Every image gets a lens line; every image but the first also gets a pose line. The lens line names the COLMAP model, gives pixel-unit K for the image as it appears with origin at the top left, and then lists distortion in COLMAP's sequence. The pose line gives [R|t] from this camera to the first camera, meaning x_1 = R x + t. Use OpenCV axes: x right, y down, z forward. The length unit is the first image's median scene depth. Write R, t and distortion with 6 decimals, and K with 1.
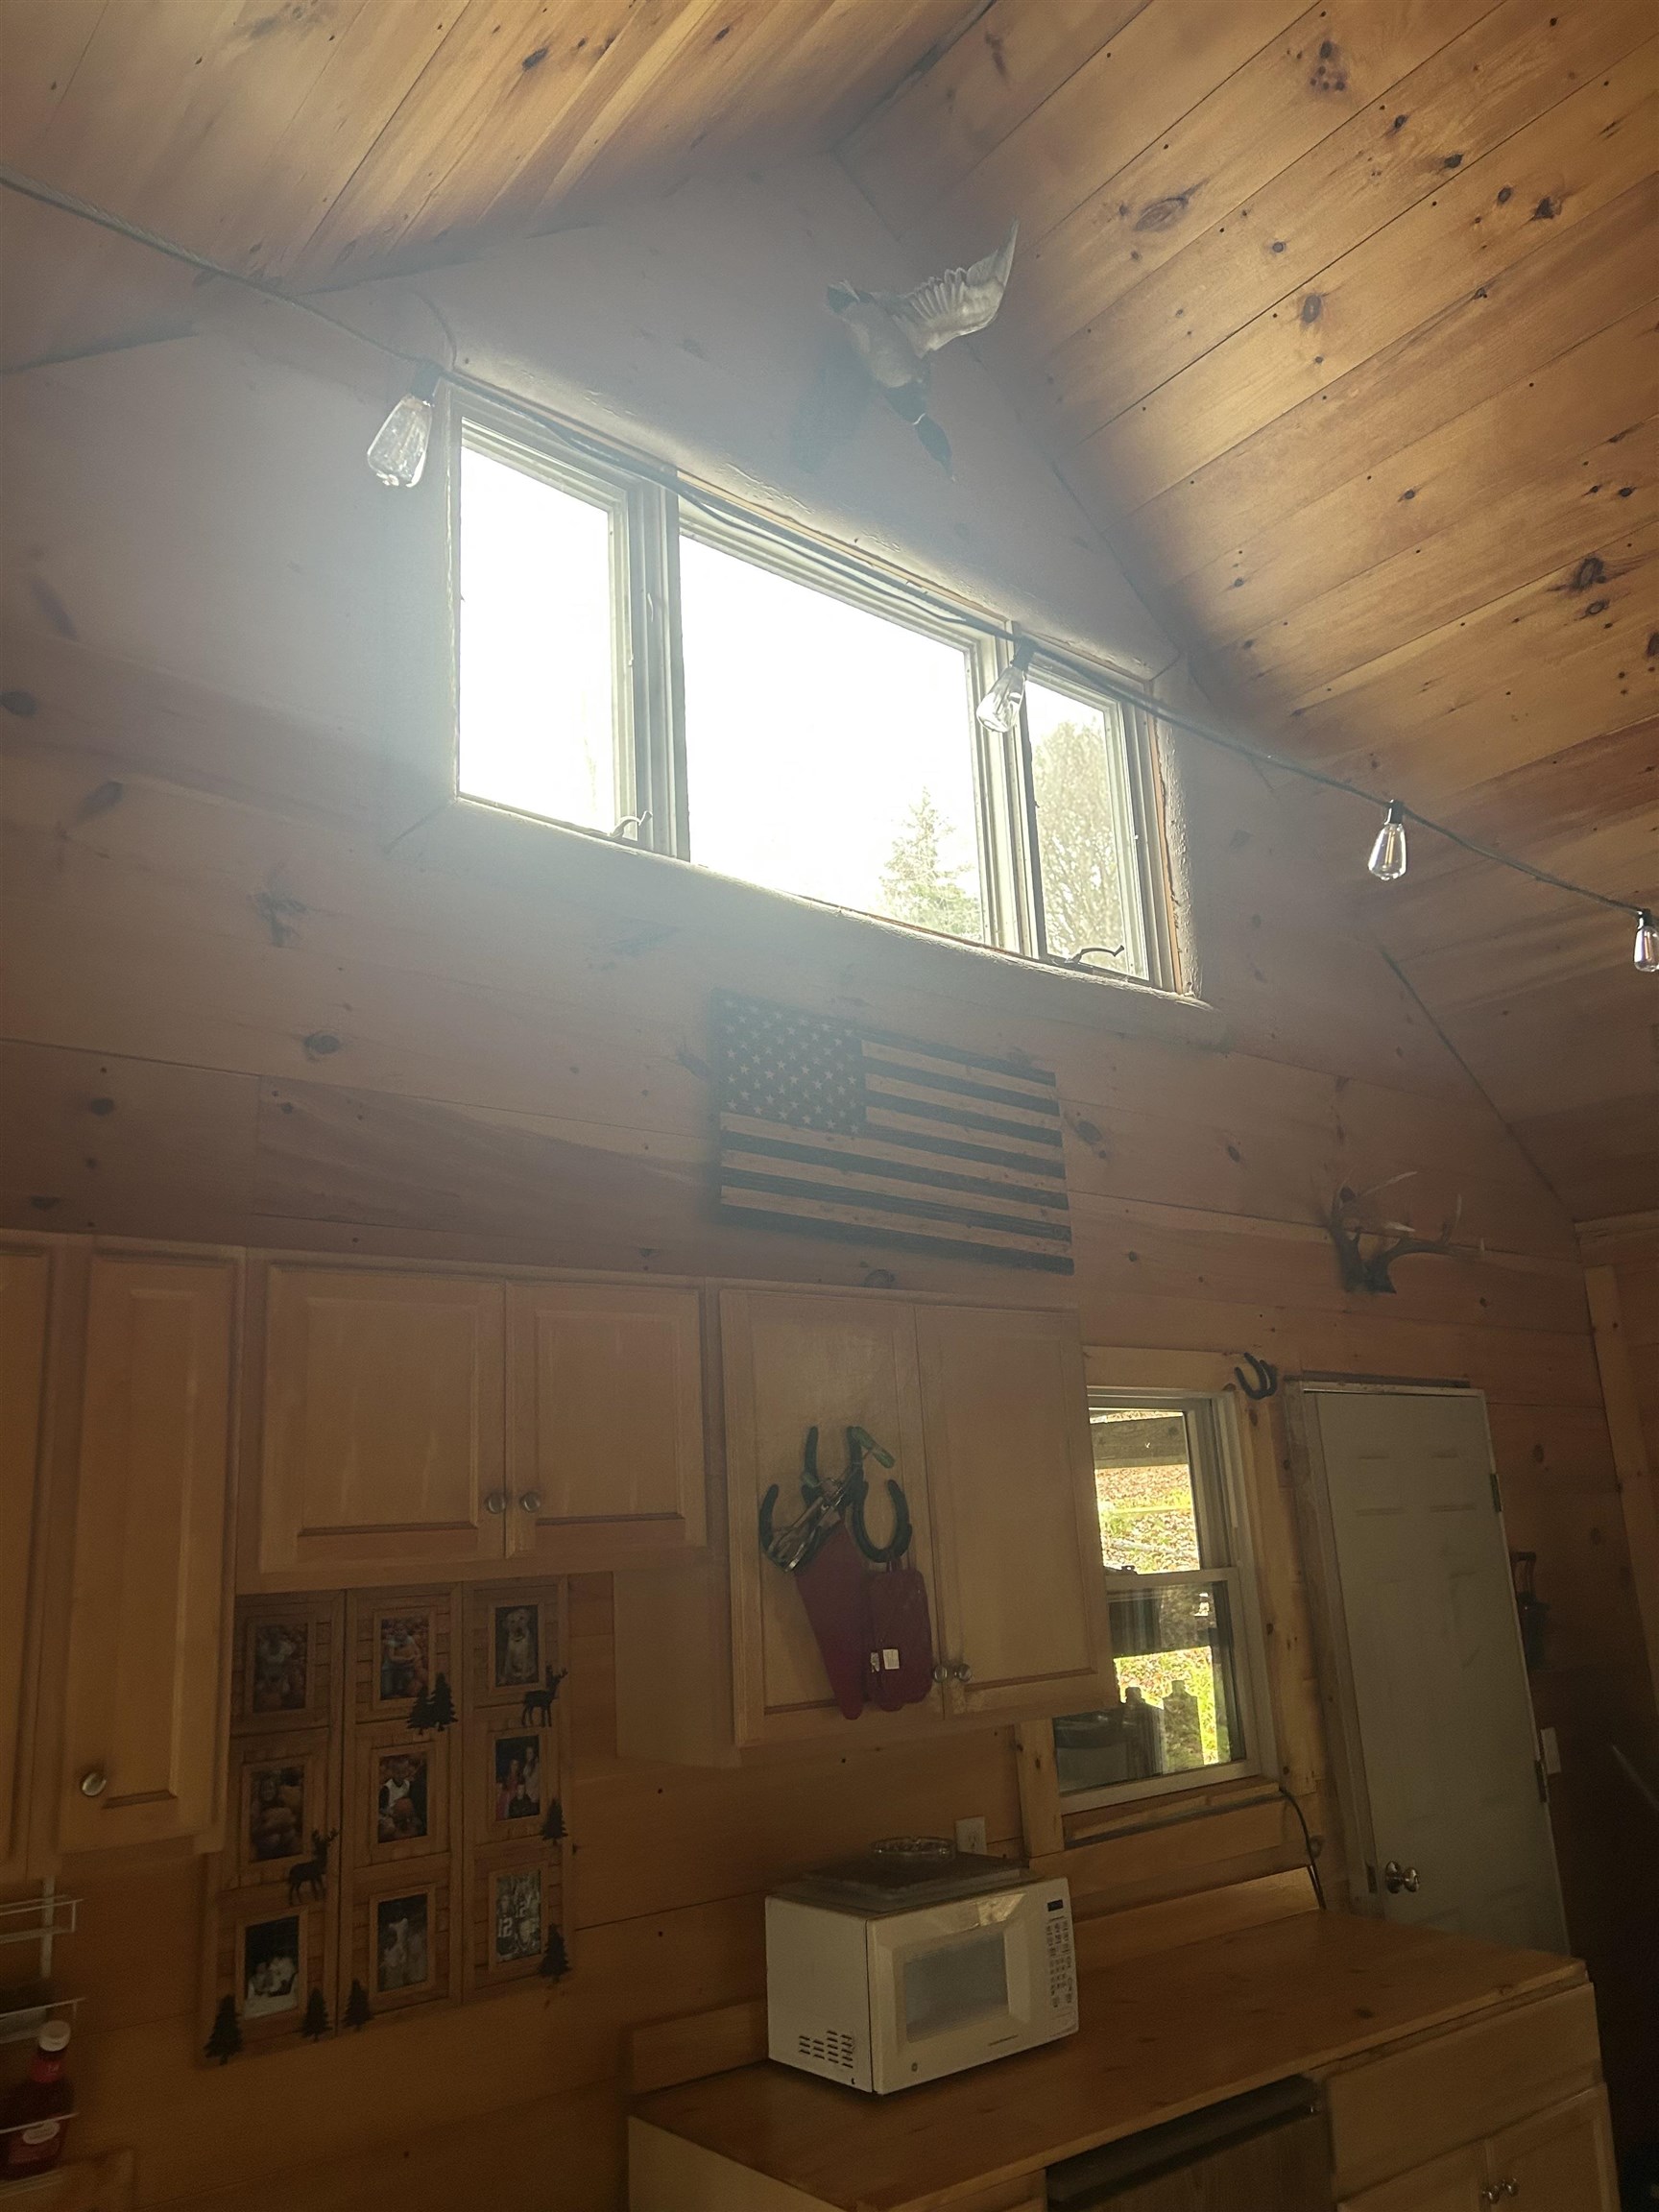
lens RADIAL K [[1637.0, 0, 829.5], [0, 1637.0, 1106.0], [0, 0, 1]] dist [0.085930, -0.102893]
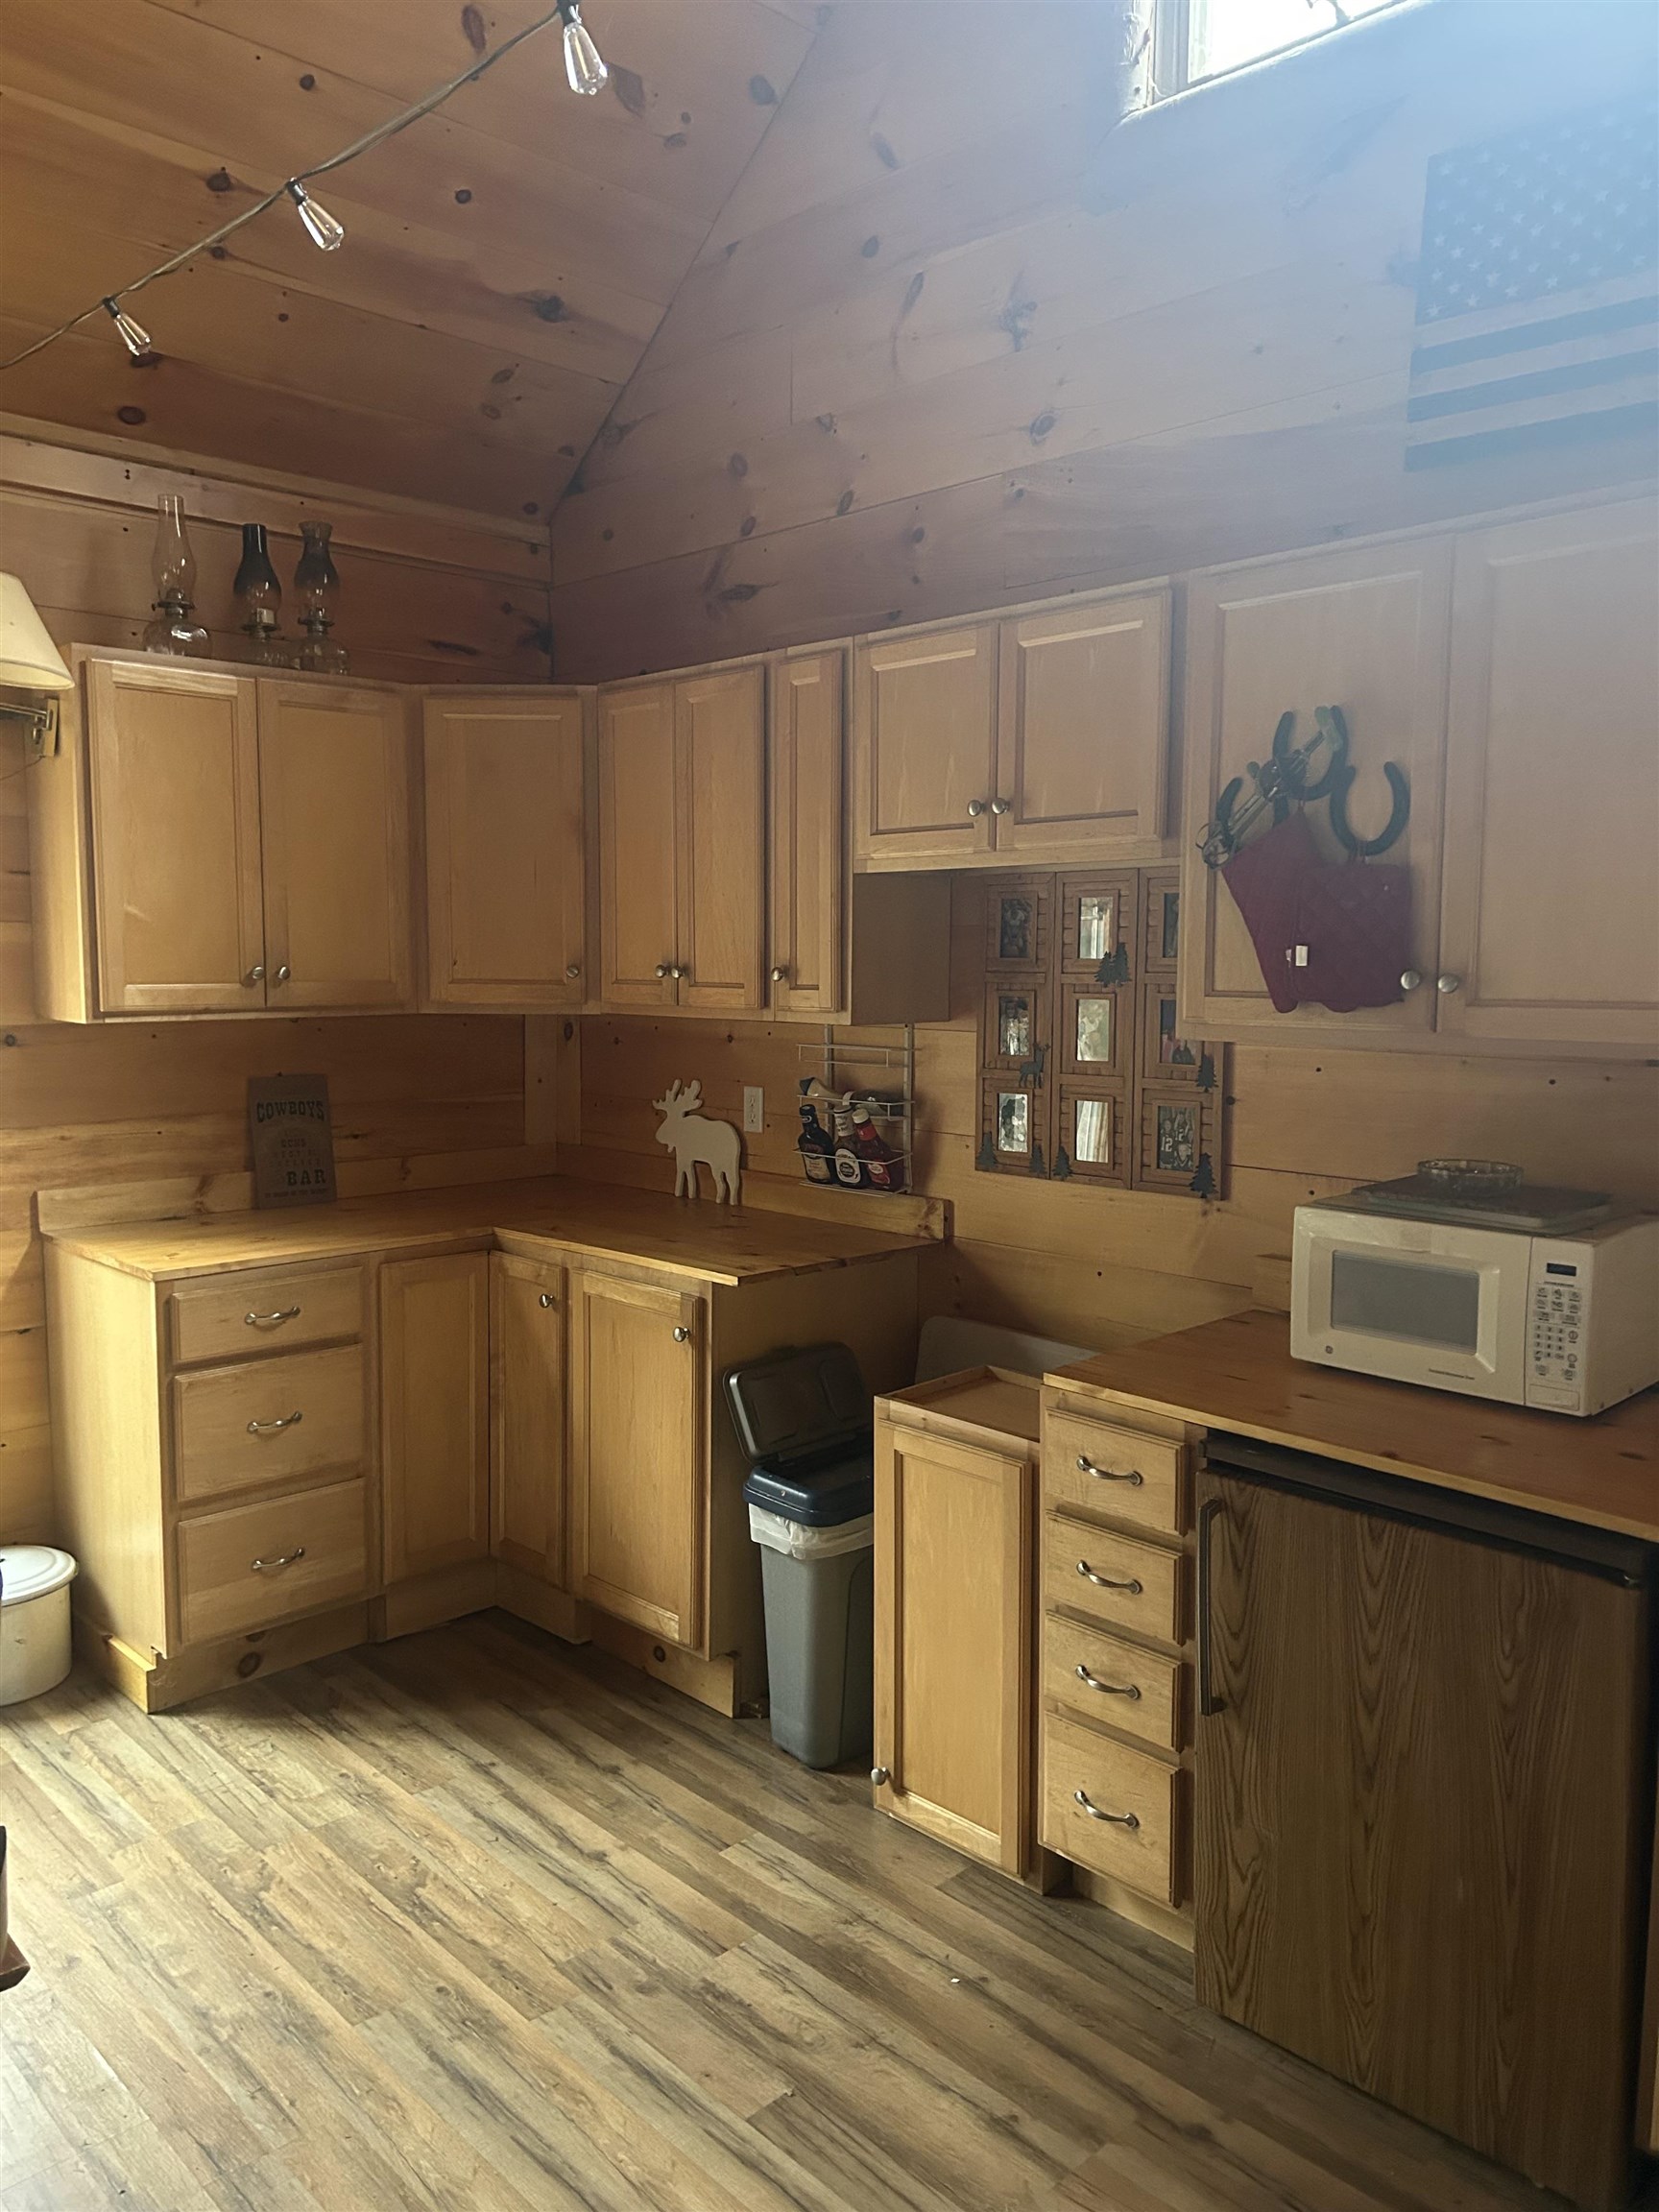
lens RADIAL K [[1637.0, 0, 829.5], [0, 1637.0, 1106.0], [0, 0, 1]] dist [0.085930, -0.102893]
pose [[0.088897, 0.143288, -0.985680, 0.932079], [0.245894, 0.955812, 0.161123, 0.202144], [0.965212, -0.256696, 0.049735, 0.678792]]
